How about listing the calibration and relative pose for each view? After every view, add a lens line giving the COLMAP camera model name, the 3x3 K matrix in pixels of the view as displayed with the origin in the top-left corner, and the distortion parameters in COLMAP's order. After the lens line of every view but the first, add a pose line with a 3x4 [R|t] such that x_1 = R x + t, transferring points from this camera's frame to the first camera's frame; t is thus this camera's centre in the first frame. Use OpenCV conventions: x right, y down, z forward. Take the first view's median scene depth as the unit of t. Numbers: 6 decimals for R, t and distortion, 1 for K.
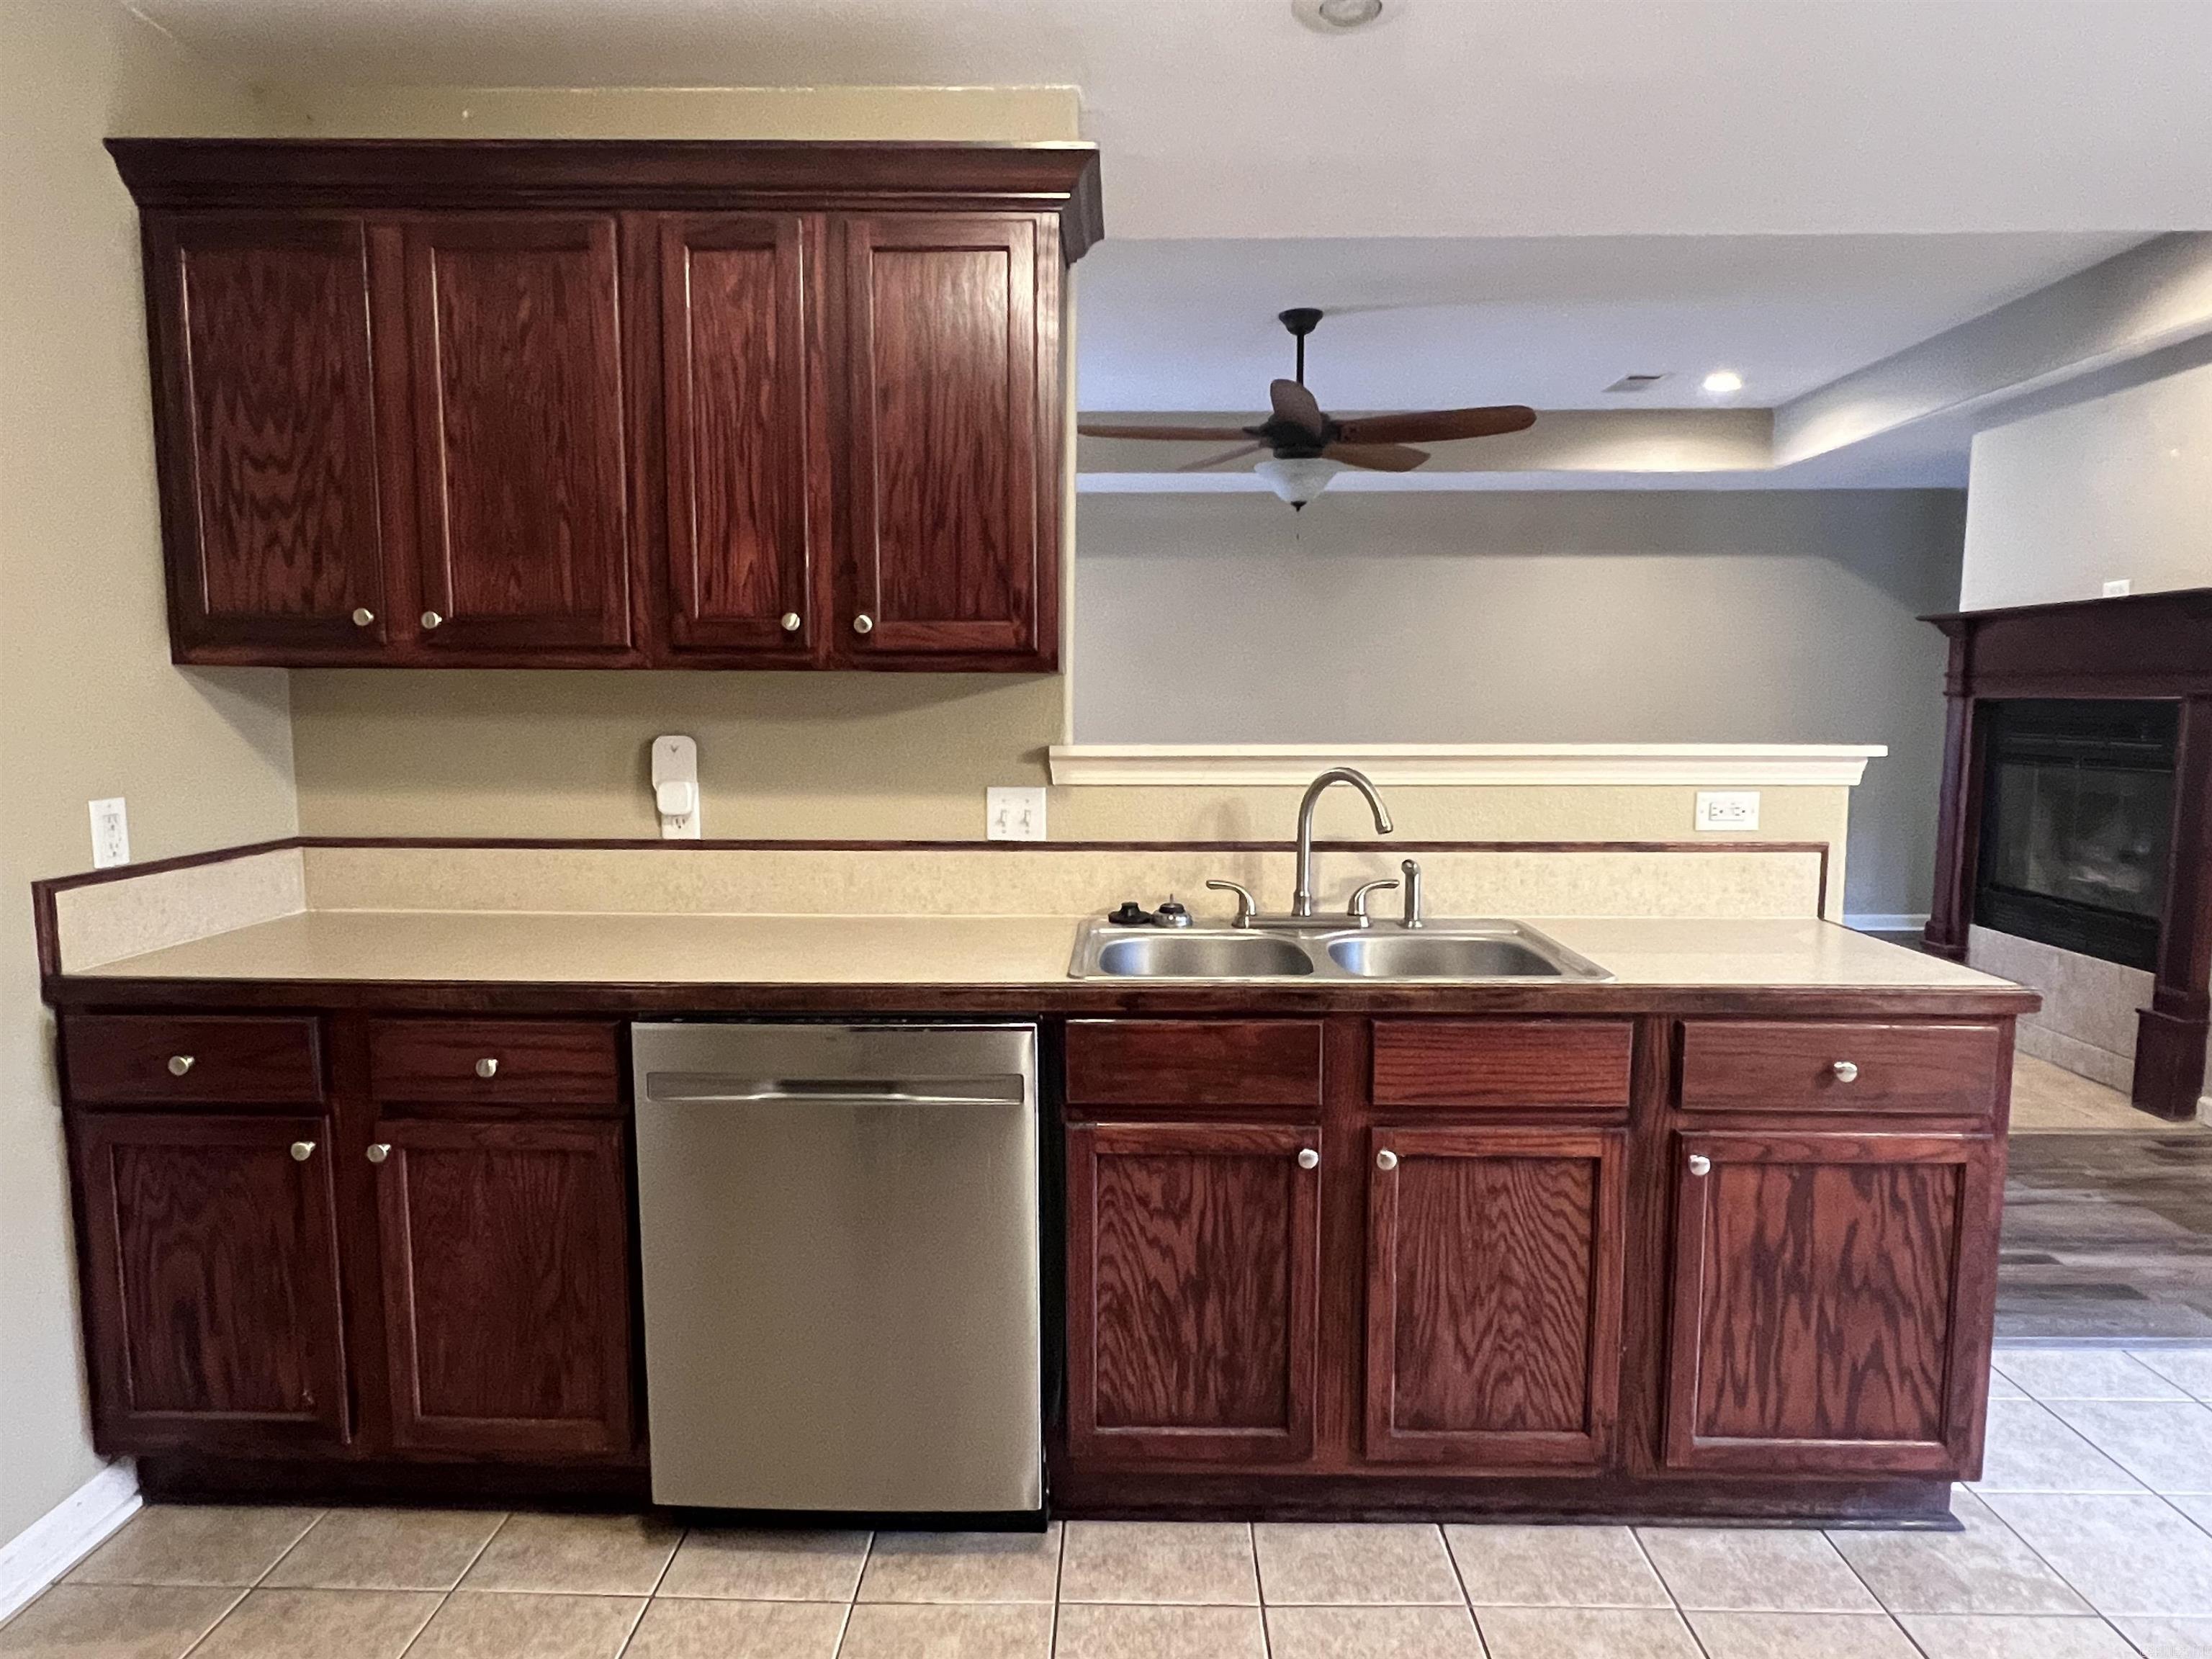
lens RADIAL K [[1316.4, 0, 1088.8], [0, 1316.4, 834.7], [0, 0, 1]] dist [-0.005586, 0.001385]
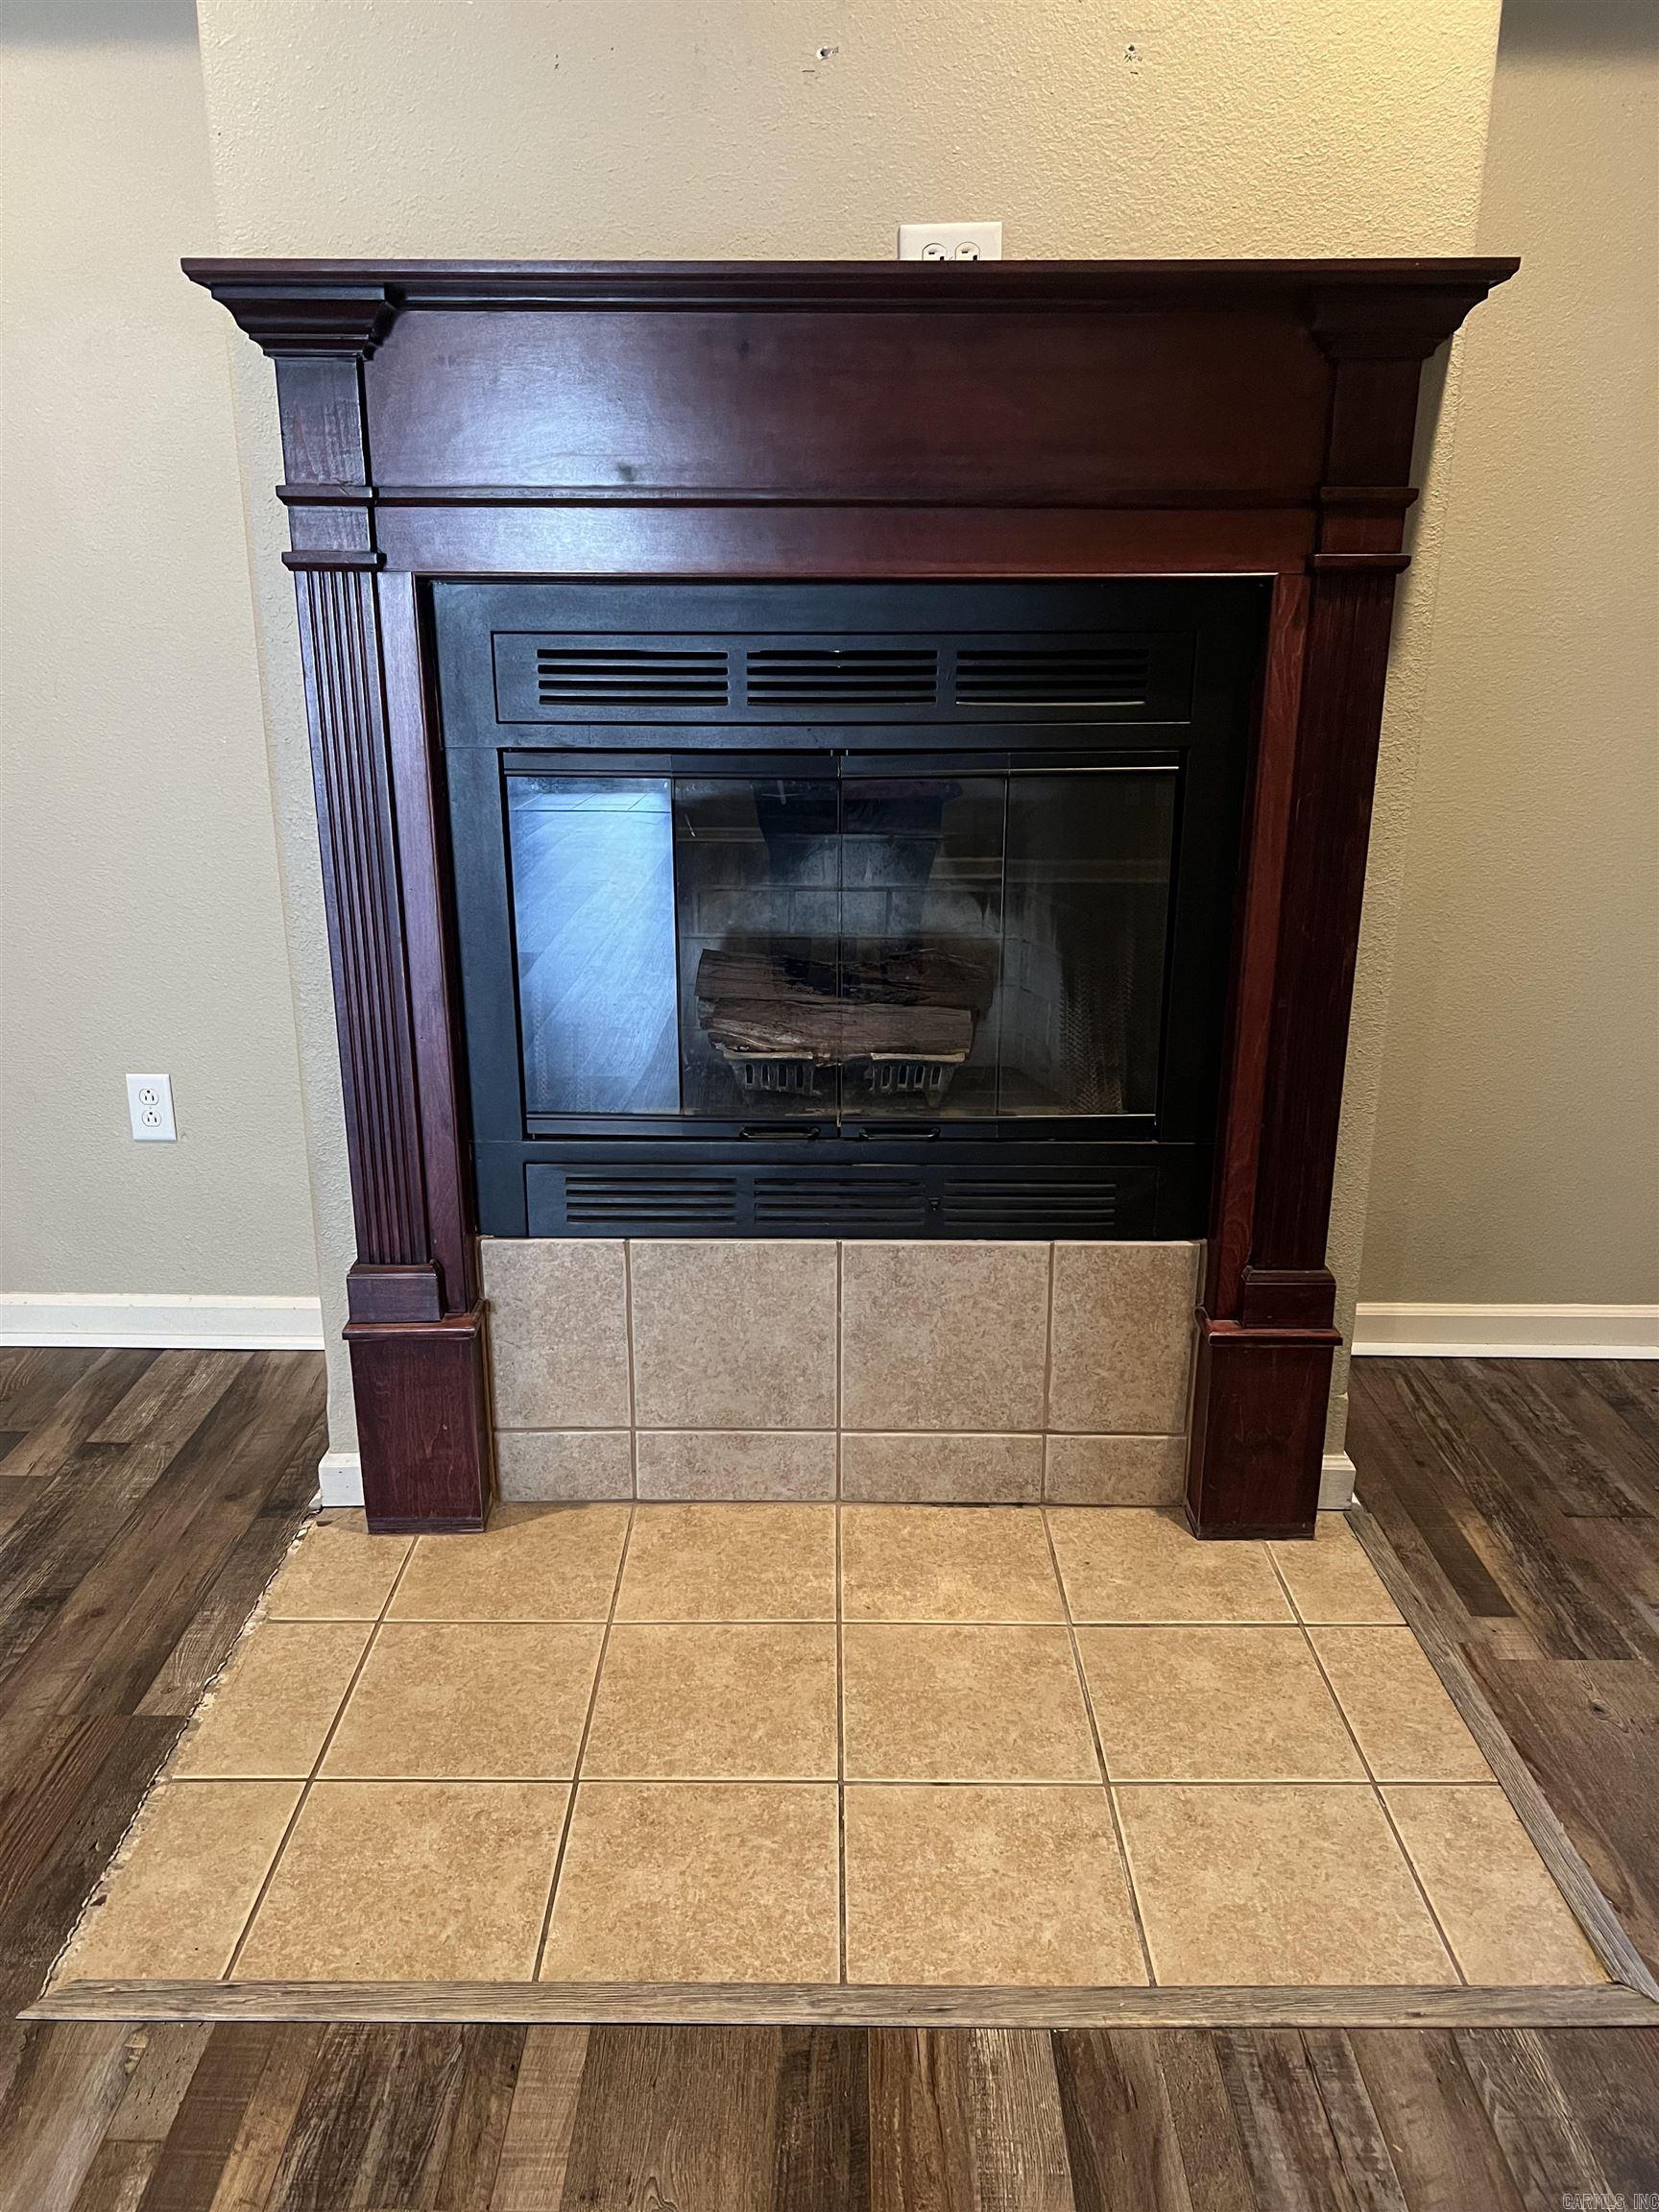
lens RADIAL K [[1656.4, 0, 820.2], [0, 1656.4, 1122.6], [0, 0, 1]] dist [0.049702, -0.057591]
pose [[-0.019037, -0.309372, 0.950751, 0.604452], [0.103339, 0.945221, 0.309642, -0.228064], [-0.994464, 0.104144, 0.013976, 2.203646]]
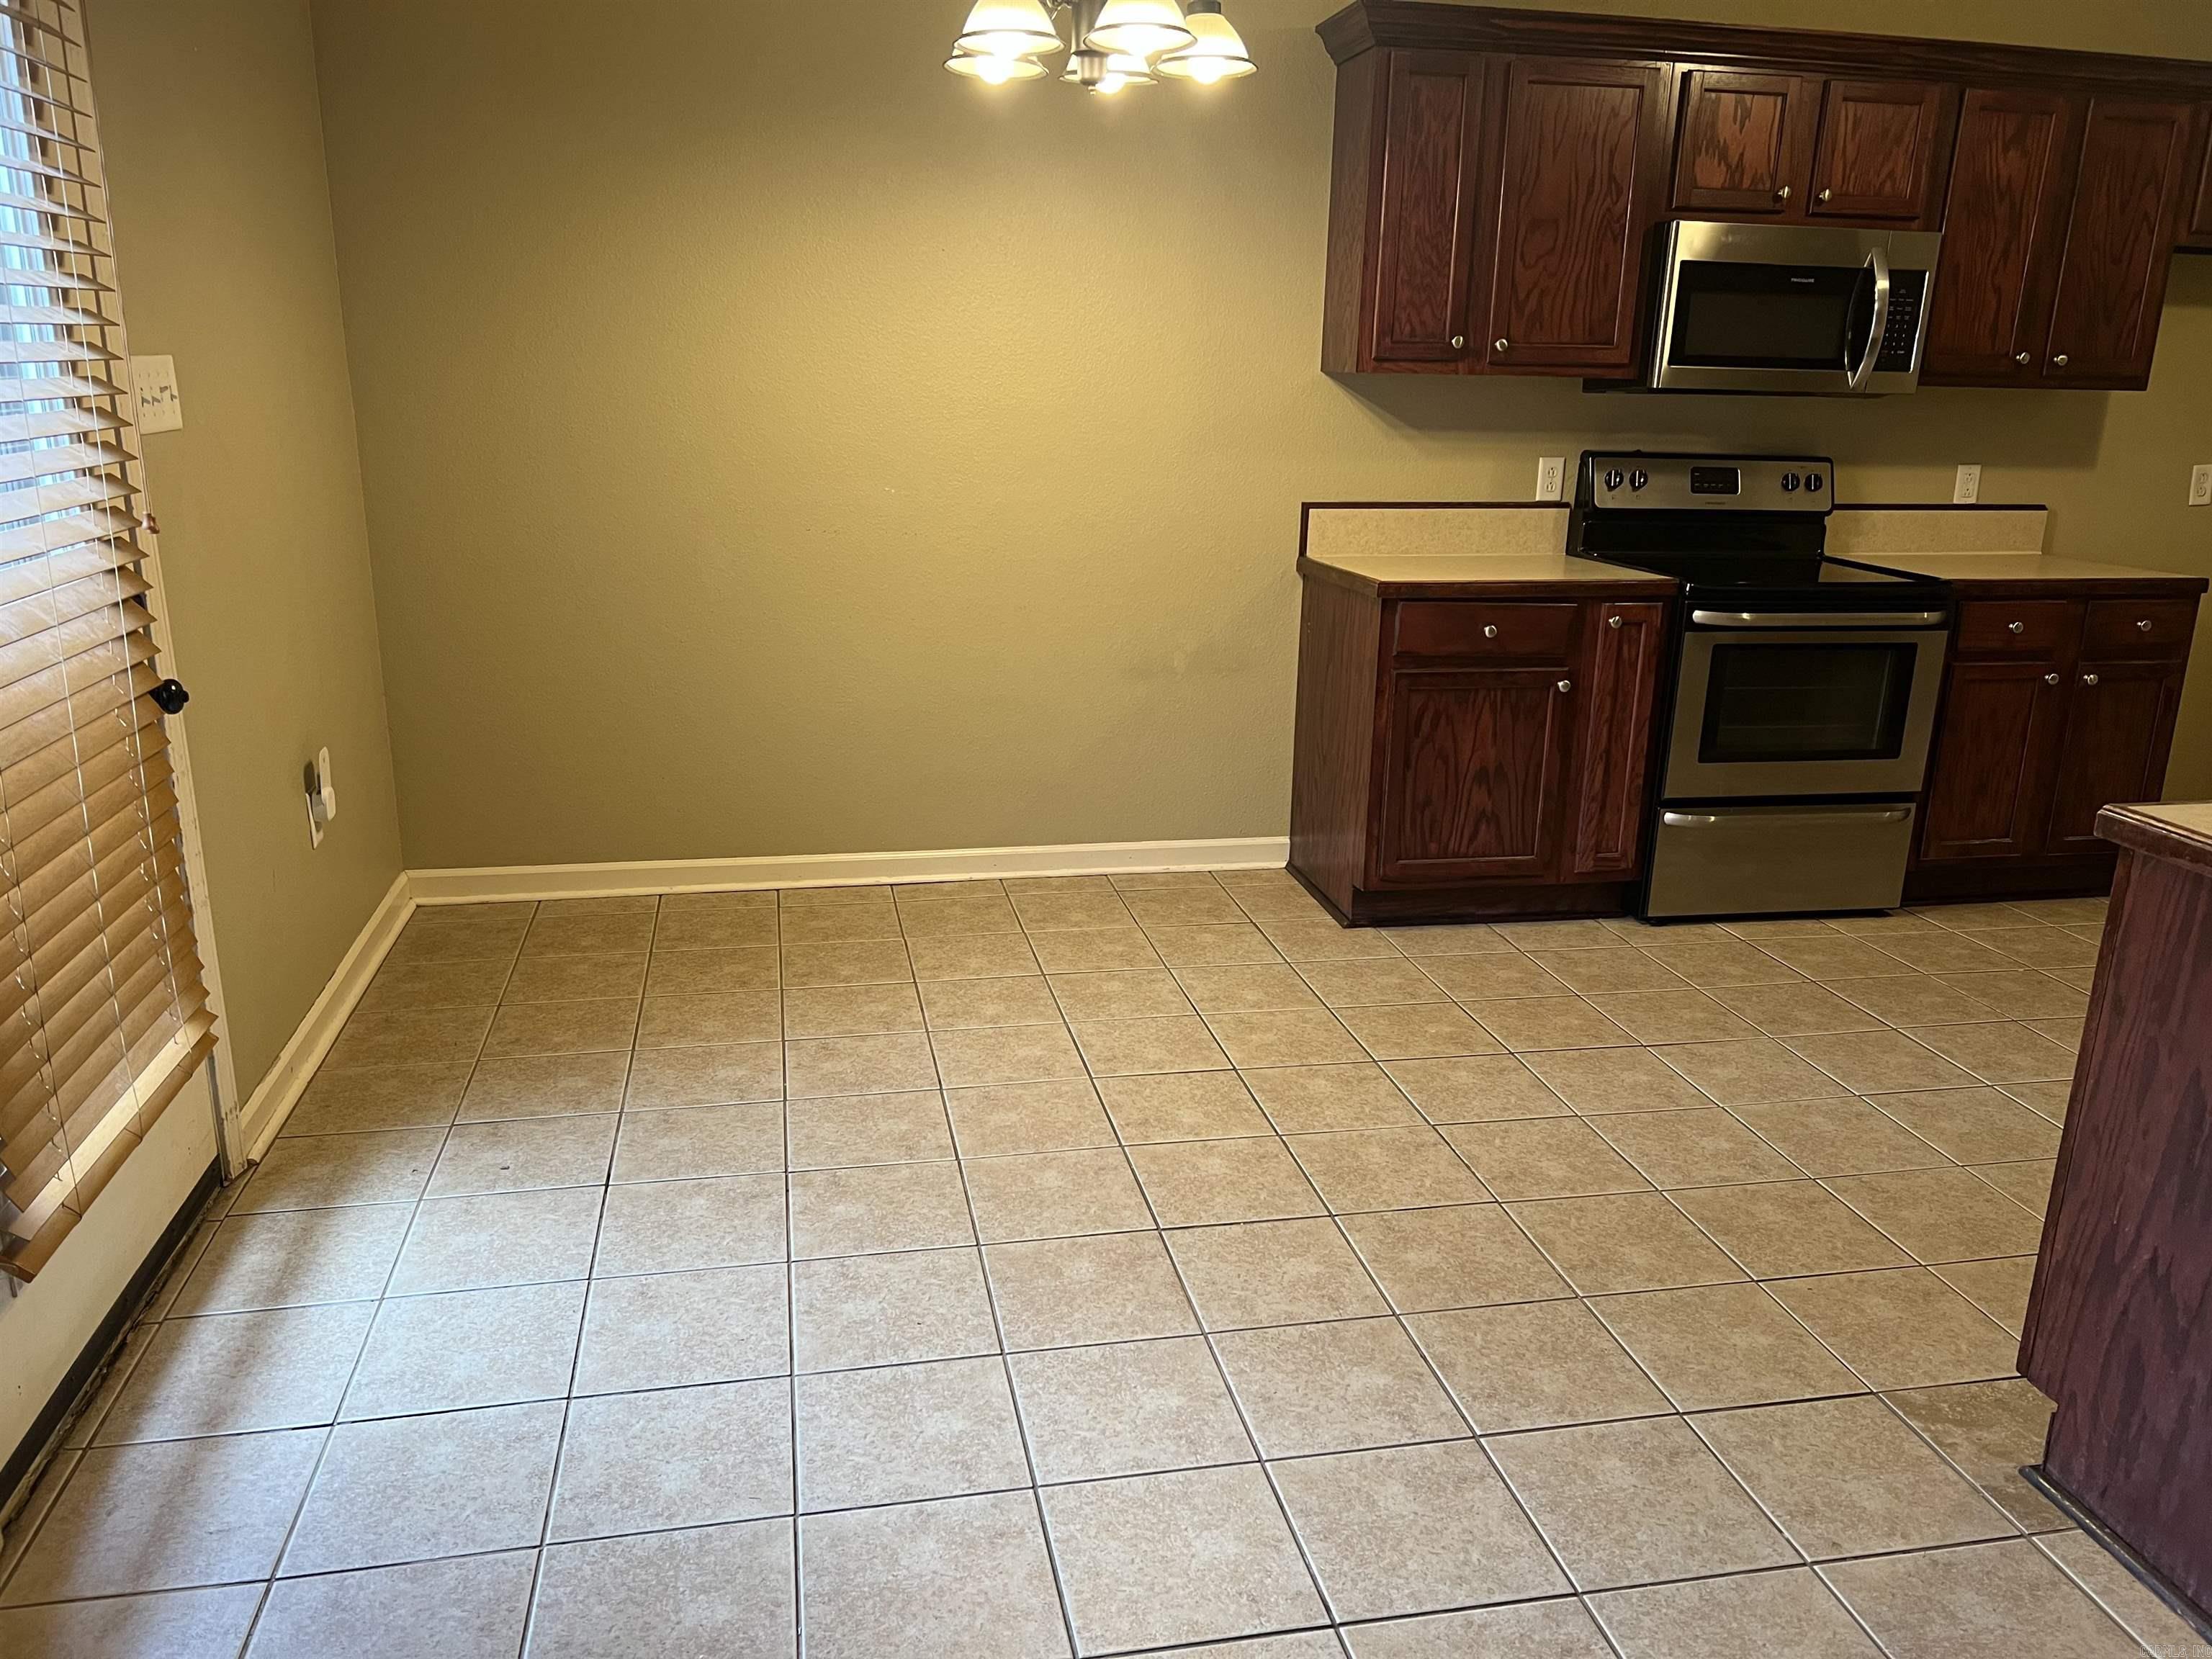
lens RADIAL K [[1656.4, 0, 1111.5], [0, 1656.4, 847.9], [0, 0, 1]] dist [0.049702, -0.057591]
pose [[-0.974763, 0.044371, -0.218790, 1.420029], [-0.043298, 0.923863, 0.380265, -0.209527], [0.219005, 0.380142, -0.898626, 1.651492]]
